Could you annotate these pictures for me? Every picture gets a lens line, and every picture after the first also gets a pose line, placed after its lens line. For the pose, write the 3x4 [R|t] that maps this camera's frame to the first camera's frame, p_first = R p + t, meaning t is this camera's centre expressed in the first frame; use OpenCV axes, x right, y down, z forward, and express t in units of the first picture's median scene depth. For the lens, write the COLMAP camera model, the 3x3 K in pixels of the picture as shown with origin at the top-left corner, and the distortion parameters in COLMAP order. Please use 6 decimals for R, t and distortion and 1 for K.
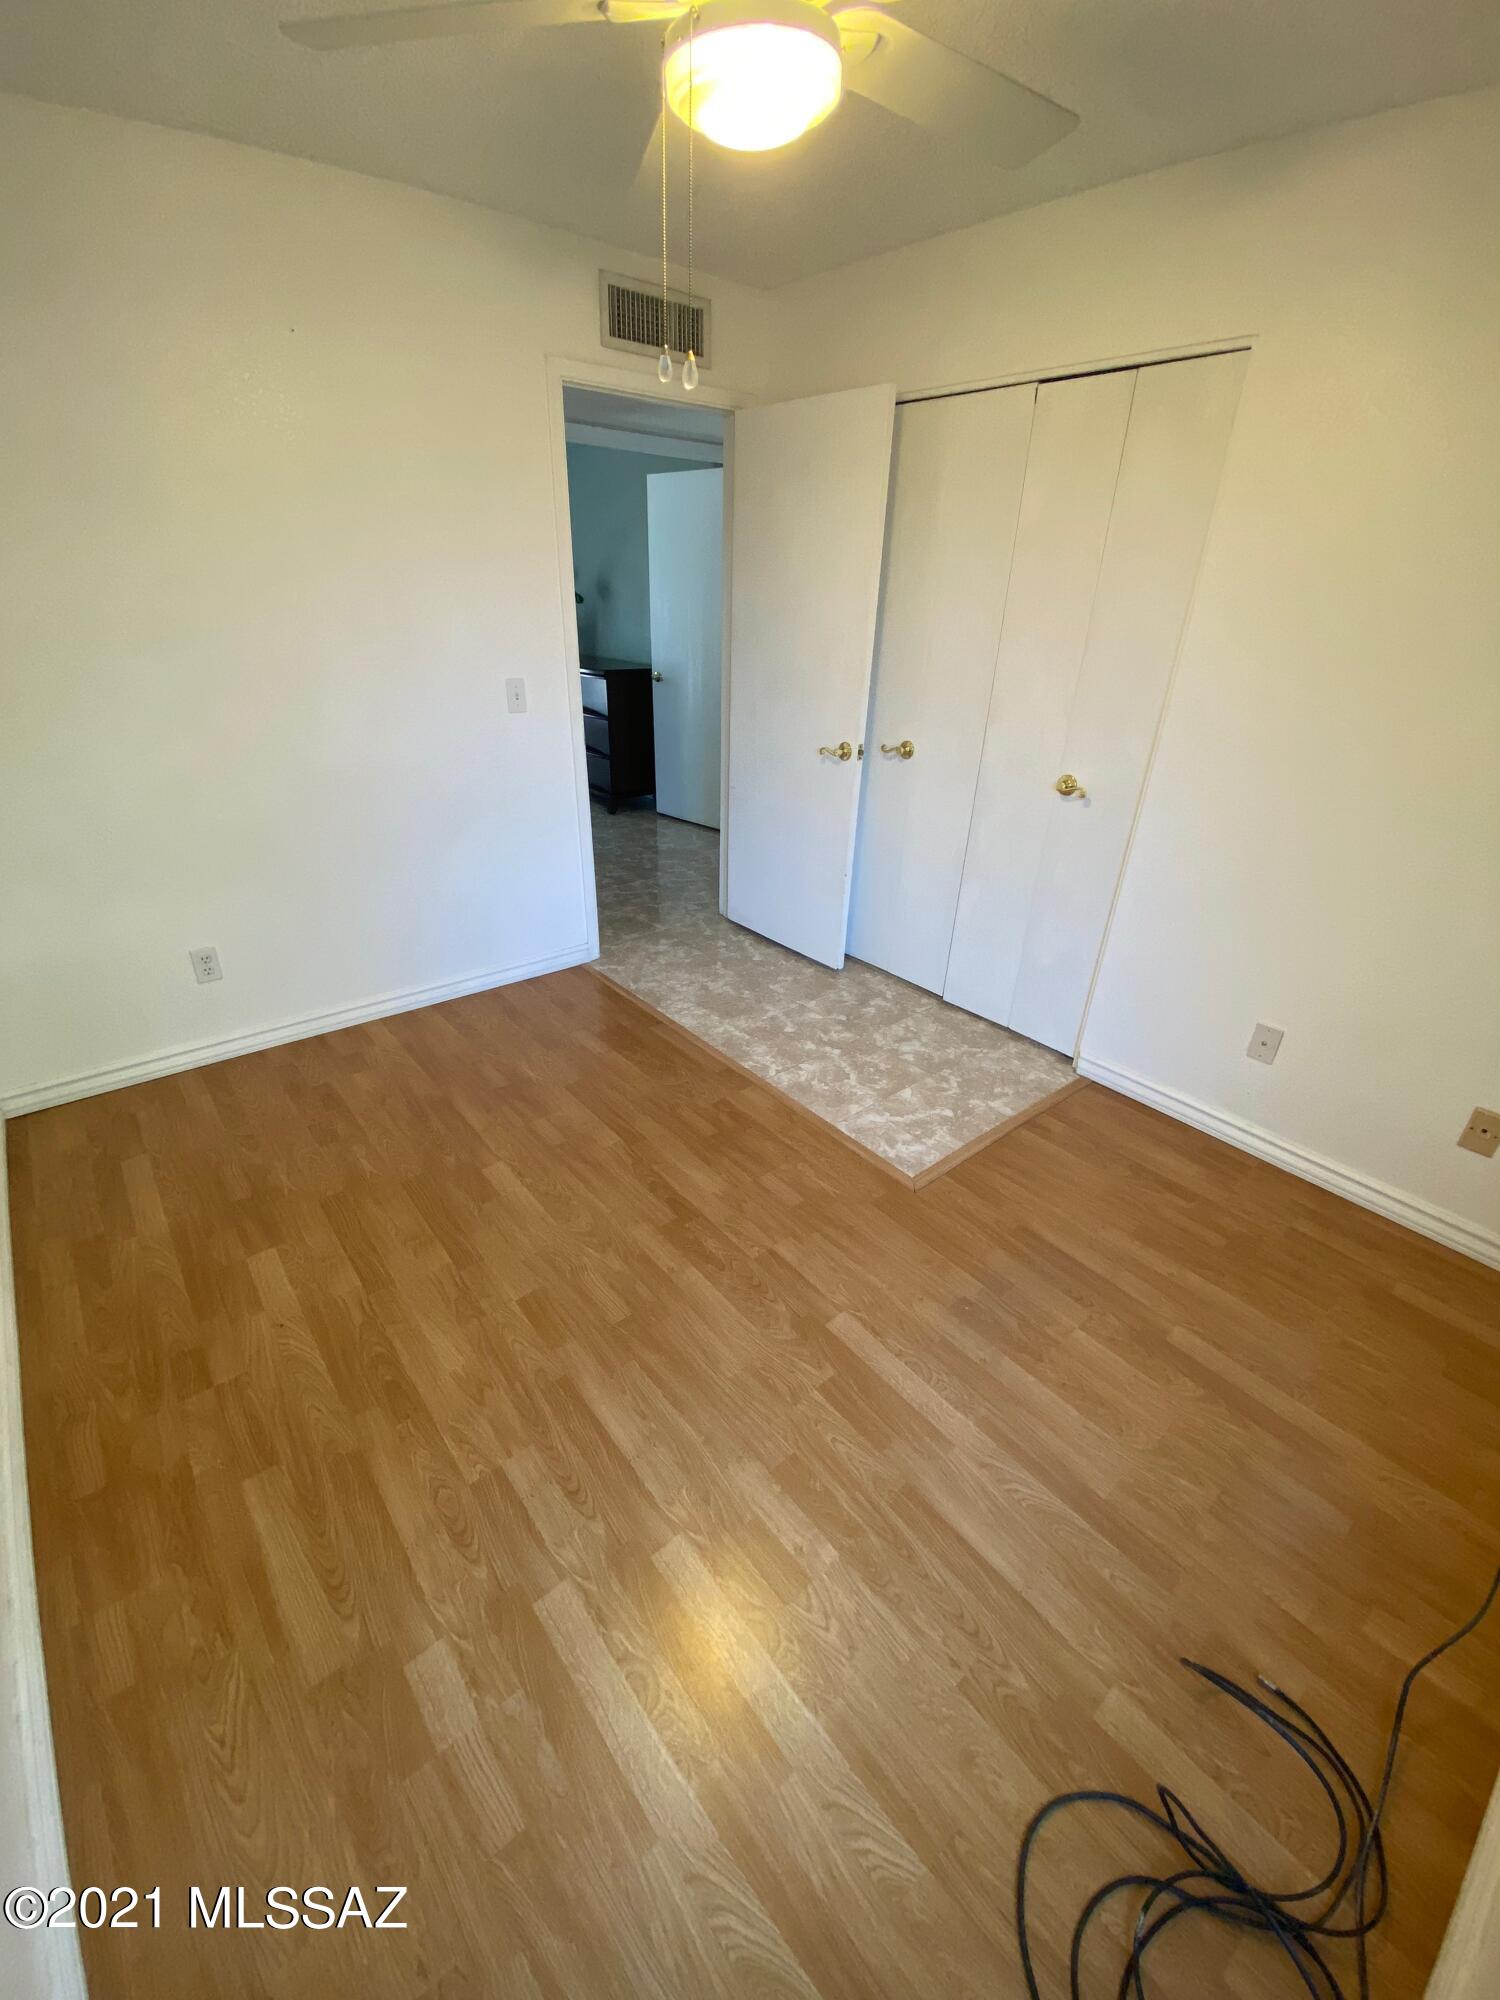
lens RADIAL K [[810.6, 0, 750.0], [0, 810.6, 1000.0], [0, 0, 1]] dist [0.027652, -0.024193]
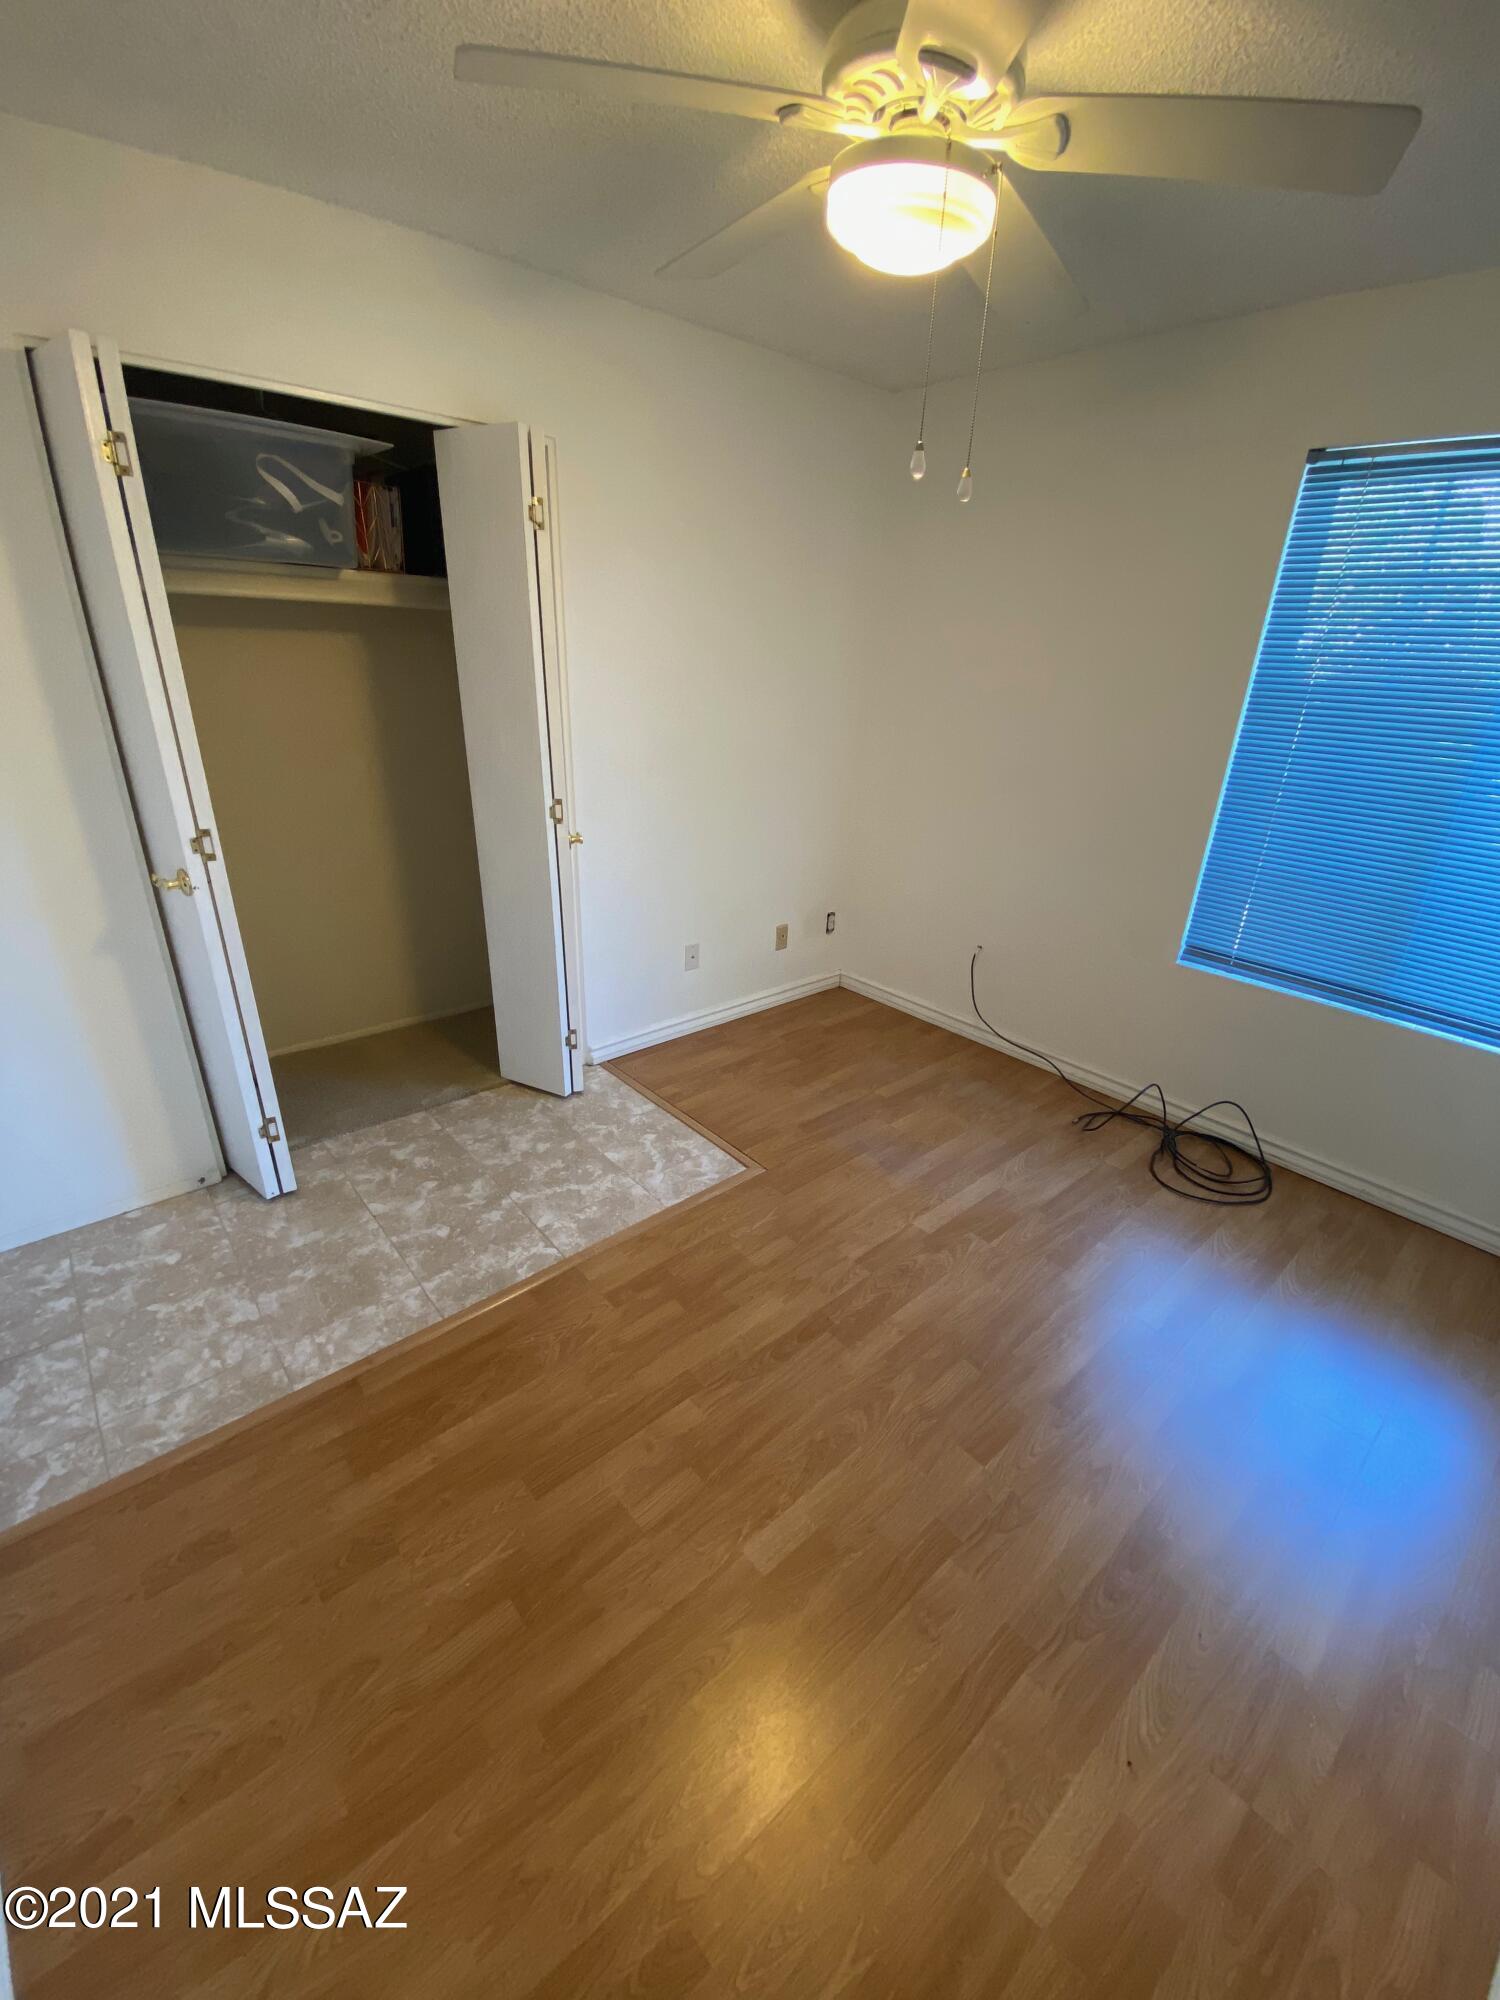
lens RADIAL K [[810.6, 0, 750.0], [0, 810.6, 1000.0], [0, 0, 1]] dist [0.027652, -0.024193]
pose [[-0.035051, -0.414476, 0.909385, -0.668540], [0.416756, 0.820987, 0.390250, -0.377262], [-0.908342, 0.392671, 0.143959, 0.700077]]
